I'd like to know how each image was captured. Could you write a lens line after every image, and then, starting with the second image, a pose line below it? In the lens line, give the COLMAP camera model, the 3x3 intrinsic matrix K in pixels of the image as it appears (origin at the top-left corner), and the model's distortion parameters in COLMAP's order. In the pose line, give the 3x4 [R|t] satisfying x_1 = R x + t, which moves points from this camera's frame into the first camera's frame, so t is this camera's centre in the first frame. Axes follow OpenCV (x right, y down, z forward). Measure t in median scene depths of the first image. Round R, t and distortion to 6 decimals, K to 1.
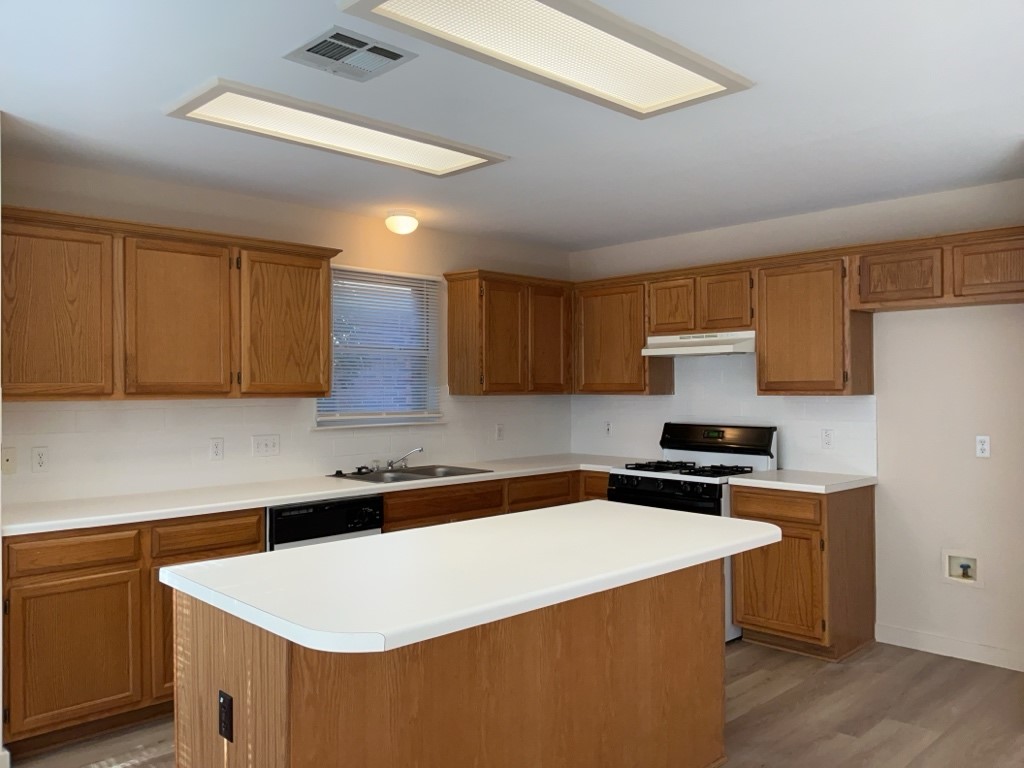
lens RADIAL K [[810.9, 0, 510.0], [0, 810.9, 377.5], [0, 0, 1]] dist [0.087812, -0.160355]
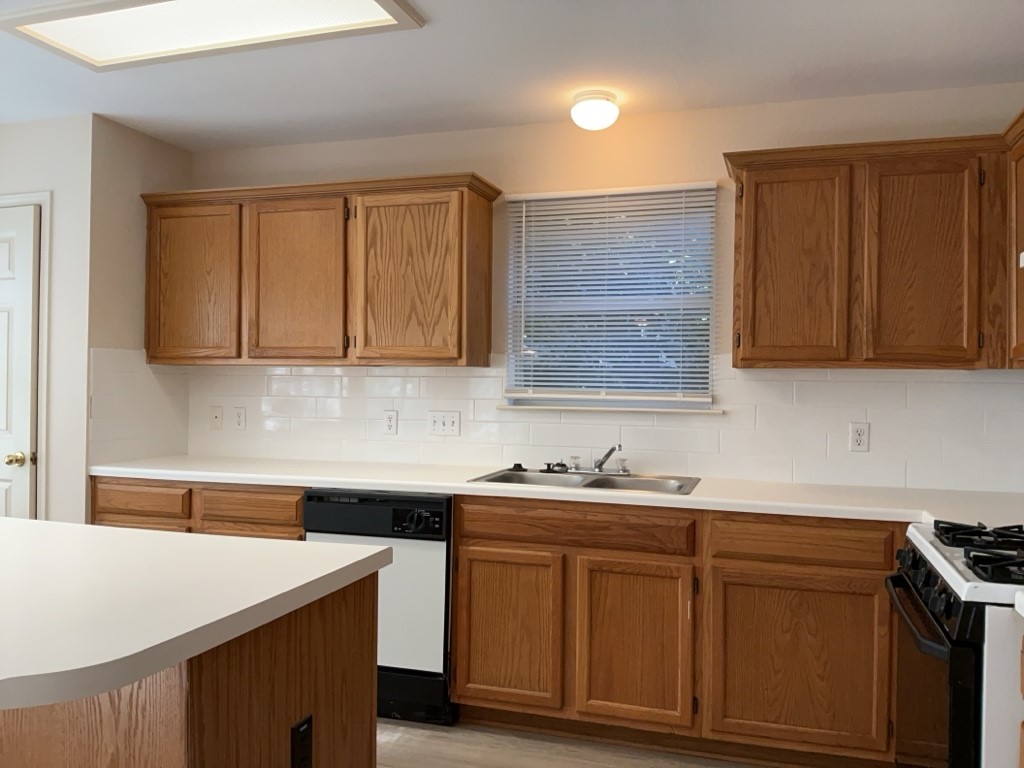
lens RADIAL K [[810.9, 0, 509.6], [0, 810.9, 382.0], [0, 0, 1]] dist [0.087812, -0.160355]
pose [[0.466662, 0.006779, -0.884410, 0.494047], [-0.003355, 0.999977, 0.005895, 0.035911], [0.884430, 0.000216, 0.466674, 0.685303]]
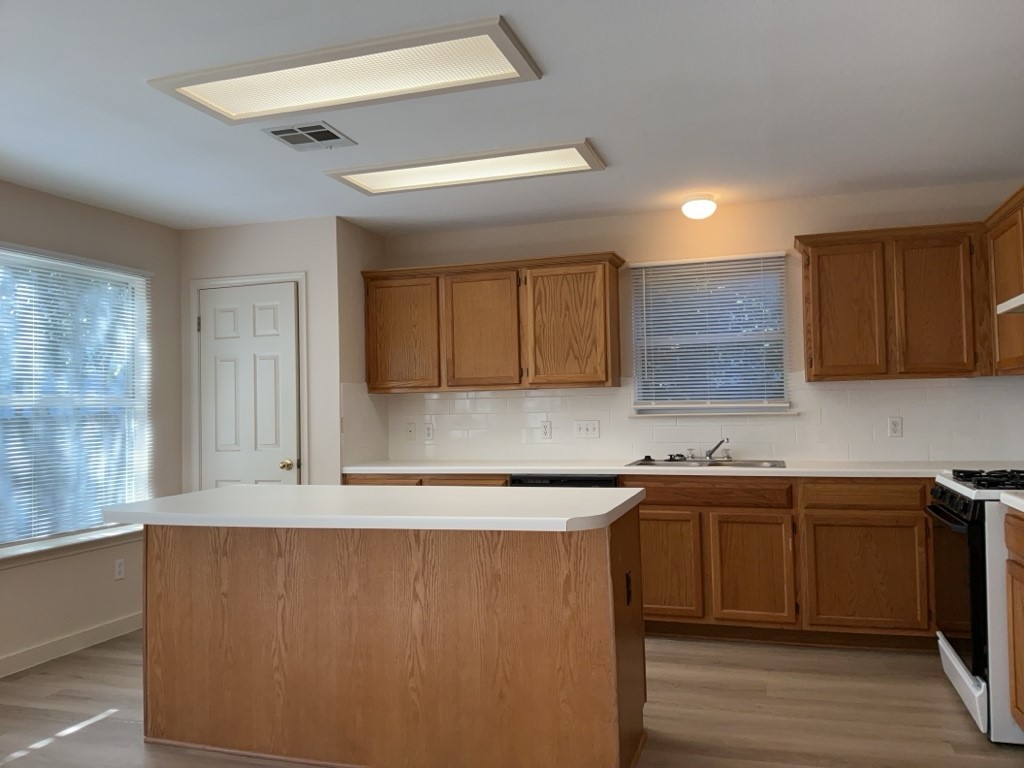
lens RADIAL K [[810.9, 0, 509.9], [0, 810.9, 380.6], [0, 0, 1]] dist [0.087812, -0.160355]
pose [[0.466842, -0.037758, -0.883534, 0.695739], [0.029710, 0.999194, -0.027003, 0.042750], [0.883842, -0.013644, 0.467587, 0.371871]]
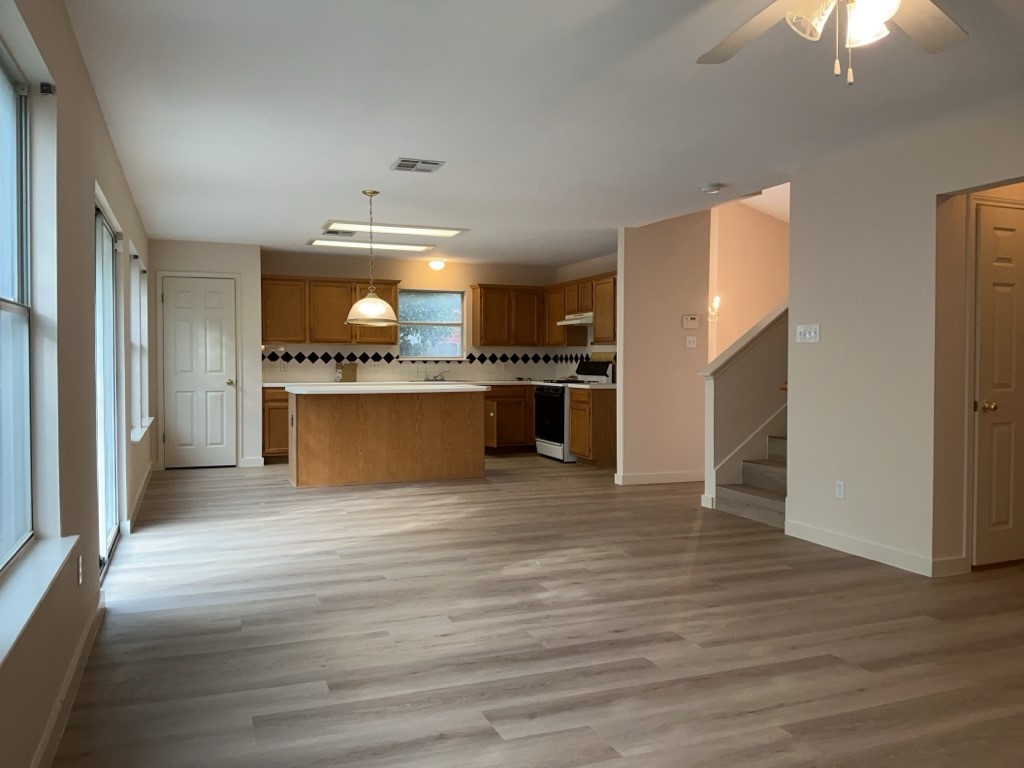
lens RADIAL K [[810.9, 0, 515.4], [0, 810.9, 382.8], [0, 0, 1]] dist [0.087812, -0.160355]
pose [[0.921104, 0.016576, -0.388964, 0.992813], [-0.001041, 0.999194, 0.040117, 0.039254], [0.389315, -0.036547, 0.920379, -0.995531]]
